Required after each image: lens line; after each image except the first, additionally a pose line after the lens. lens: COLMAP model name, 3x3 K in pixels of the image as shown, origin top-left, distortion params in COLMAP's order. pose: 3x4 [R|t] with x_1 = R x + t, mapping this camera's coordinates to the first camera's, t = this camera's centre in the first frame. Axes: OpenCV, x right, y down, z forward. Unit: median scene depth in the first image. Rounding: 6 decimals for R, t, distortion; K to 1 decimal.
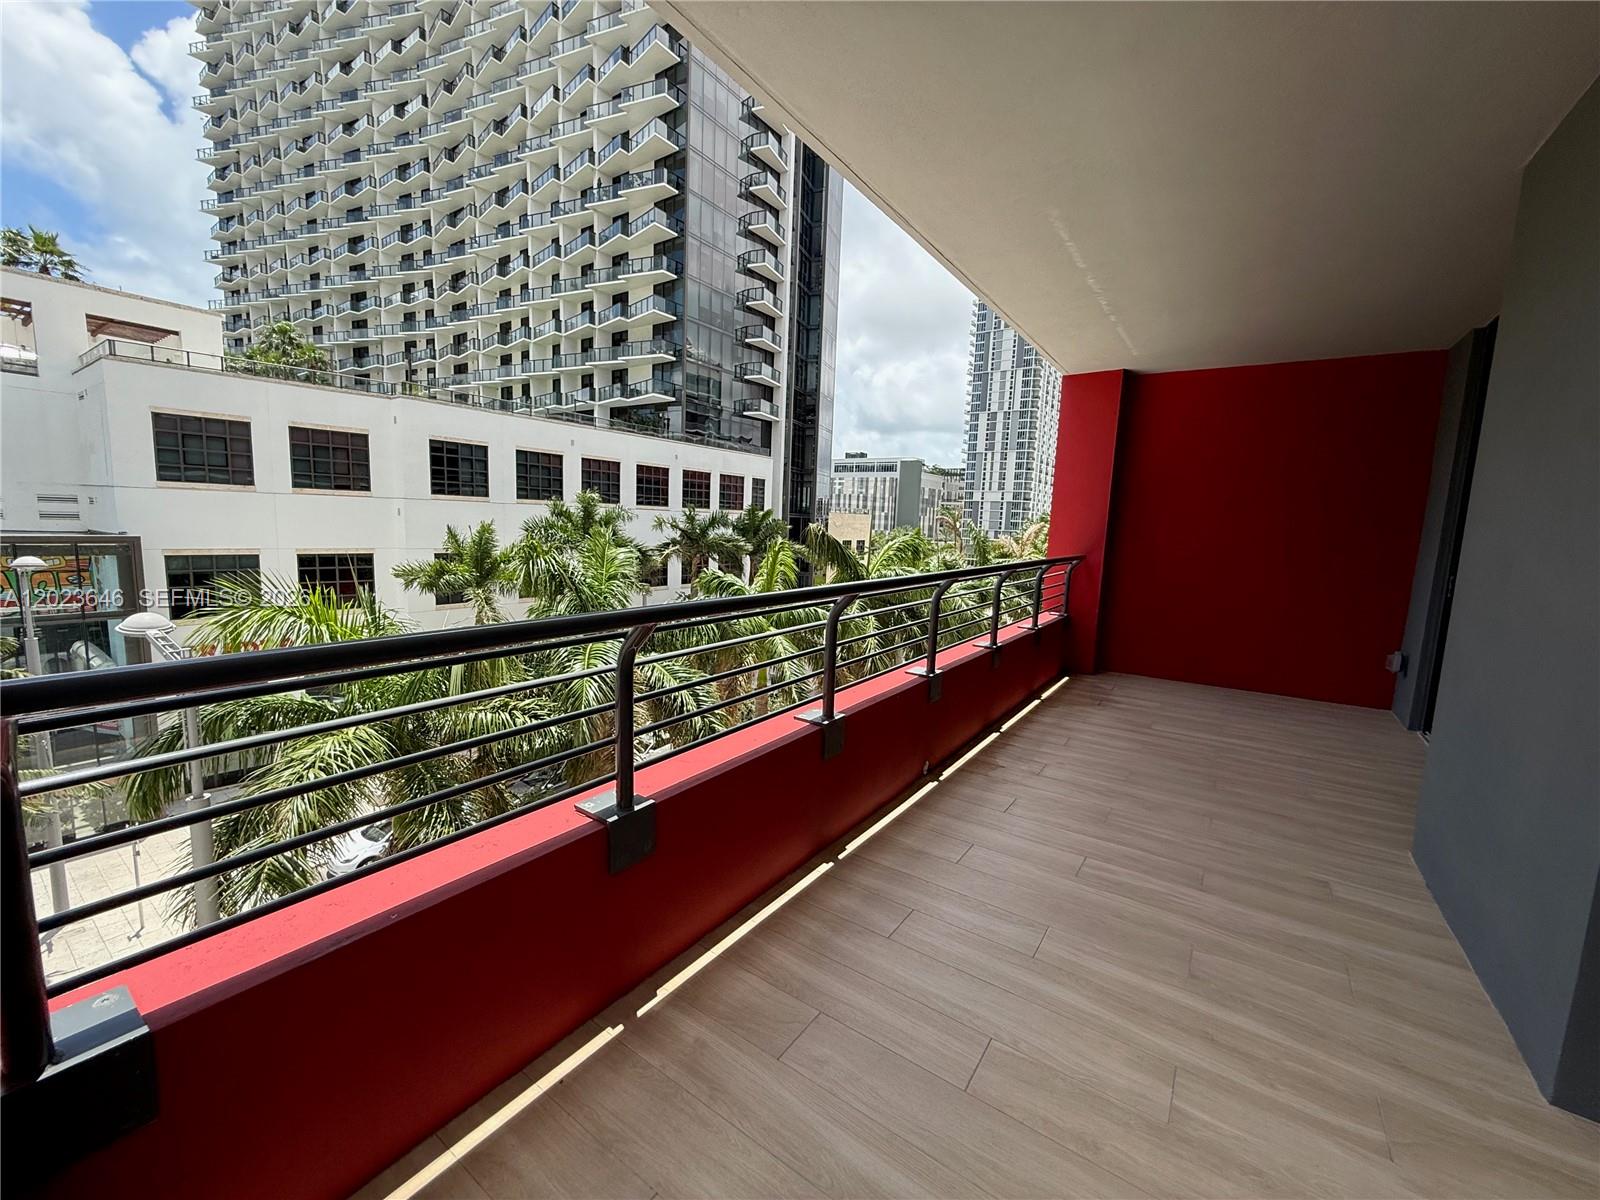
lens RADIAL K [[637.7, 0, 800.3], [0, 637.7, 600.6], [0, 0, 1]] dist [0.000029, -0.000217]
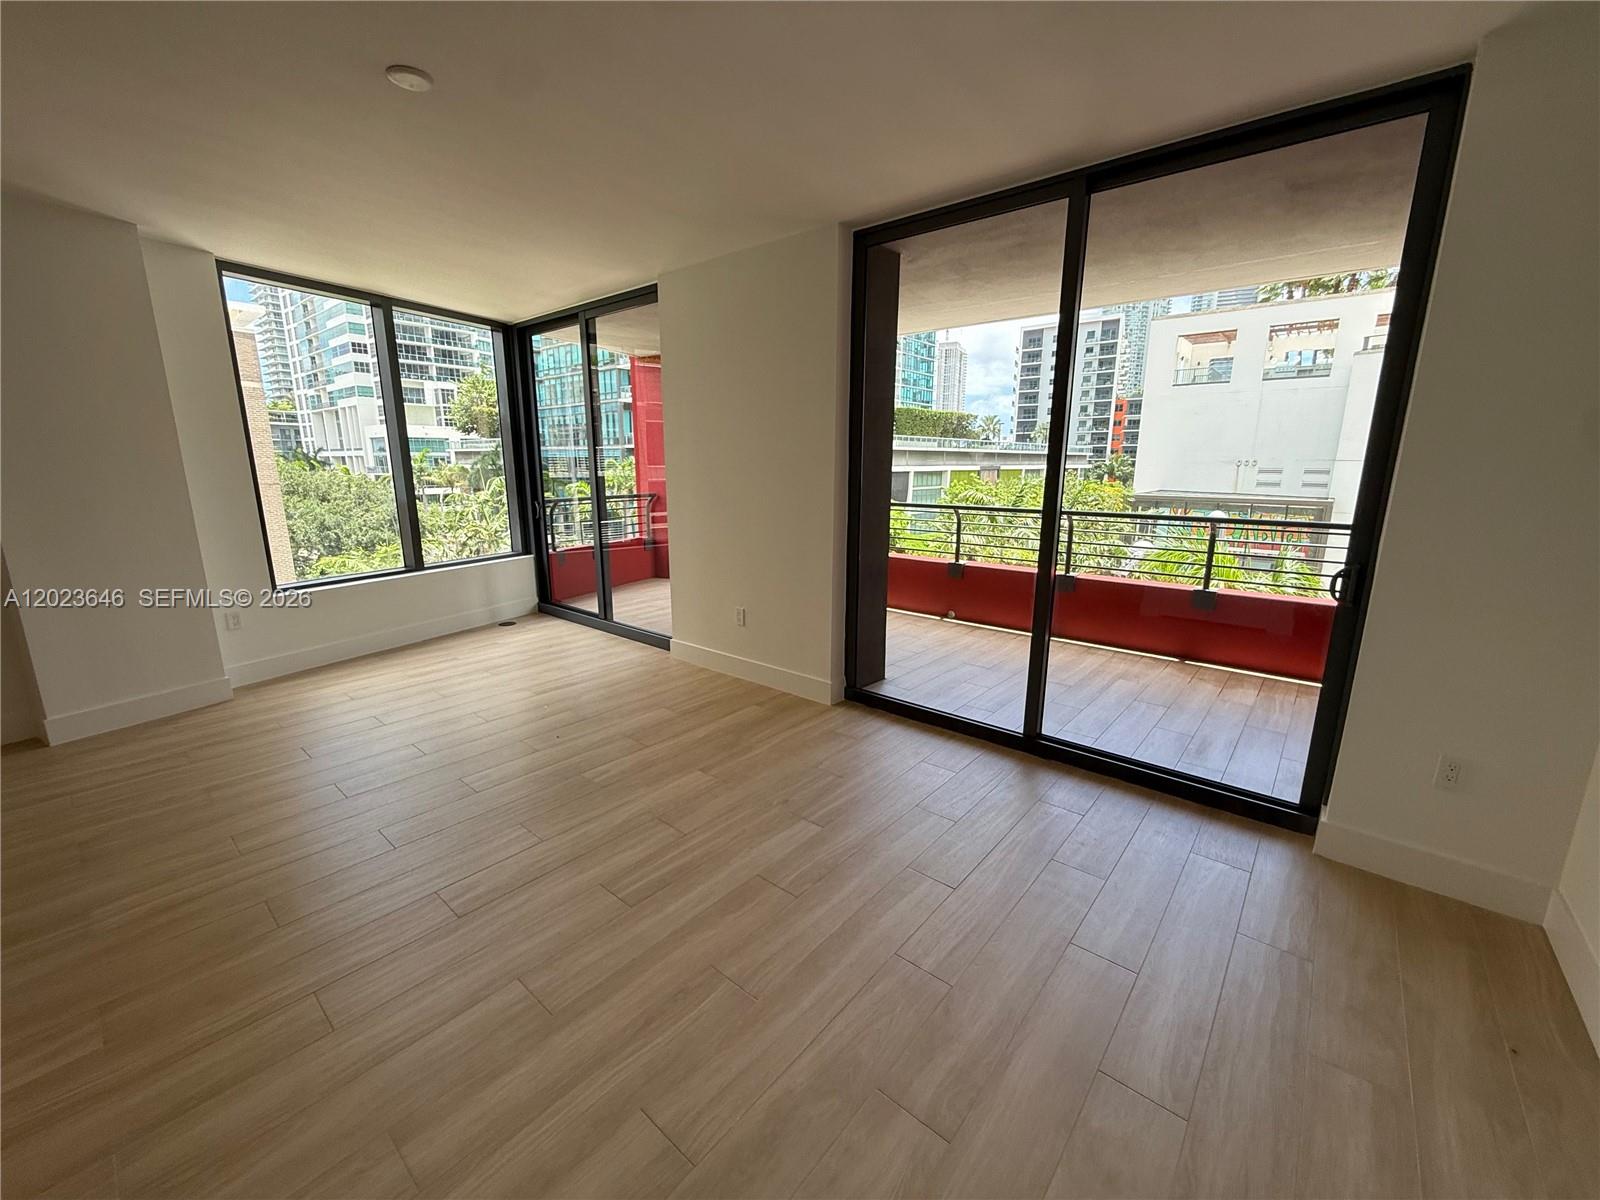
lens RADIAL K [[637.7, 0, 797.1], [0, 637.7, 602.1], [0, 0, 1]] dist [0.000029, -0.000217]
pose [[-0.102865, 0.175608, -0.979071, 1.613641], [-0.128813, 0.973653, 0.188170, -0.047346], [0.986319, 0.145473, -0.077534, 0.563270]]
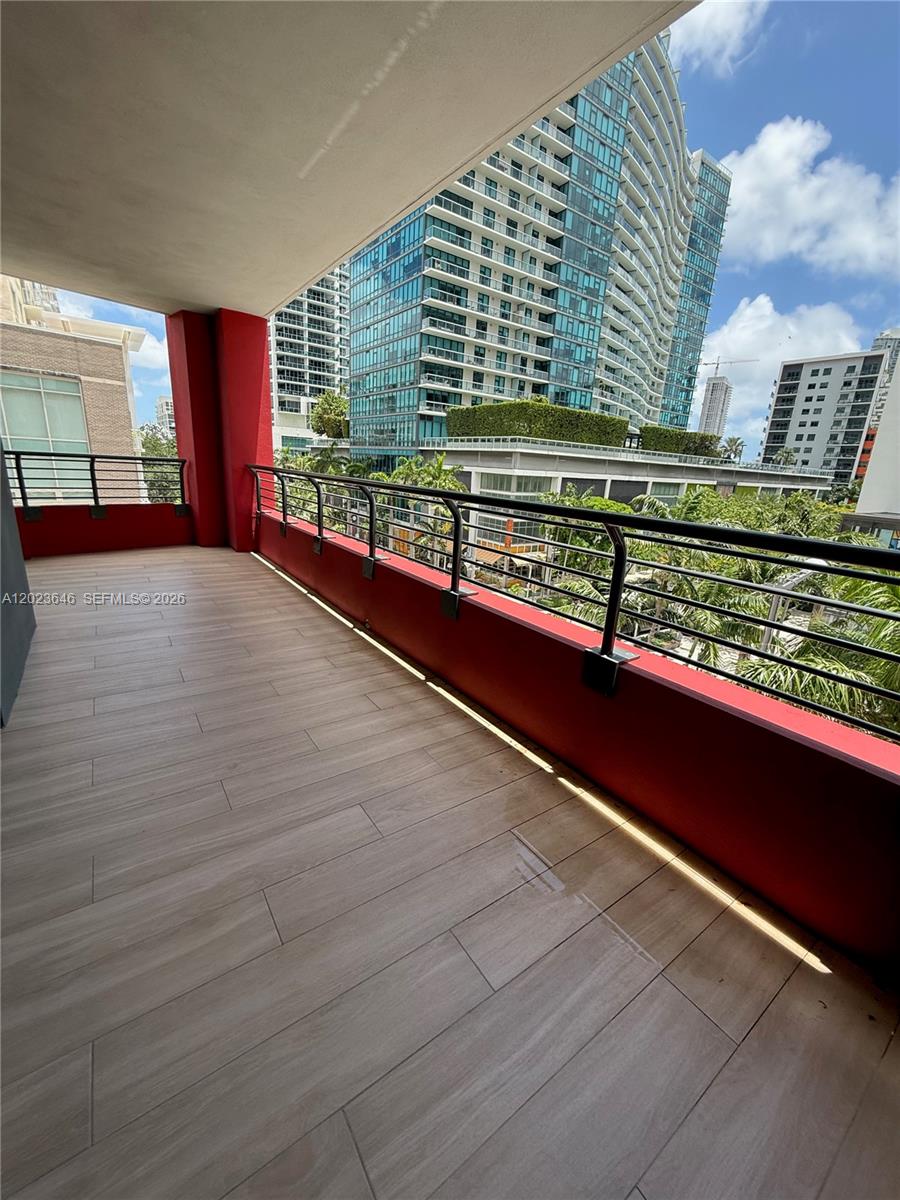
lens RADIAL K [[478.3, 0, 452.0], [0, 478.3, 595.9], [0, 0, 1]] dist [0.000029, -0.000217]
pose [[-0.342854, 0.192537, -0.919446, 0.875557], [-0.186000, 0.945479, 0.267346, -0.091429], [0.920790, 0.262678, -0.288350, 1.166910]]
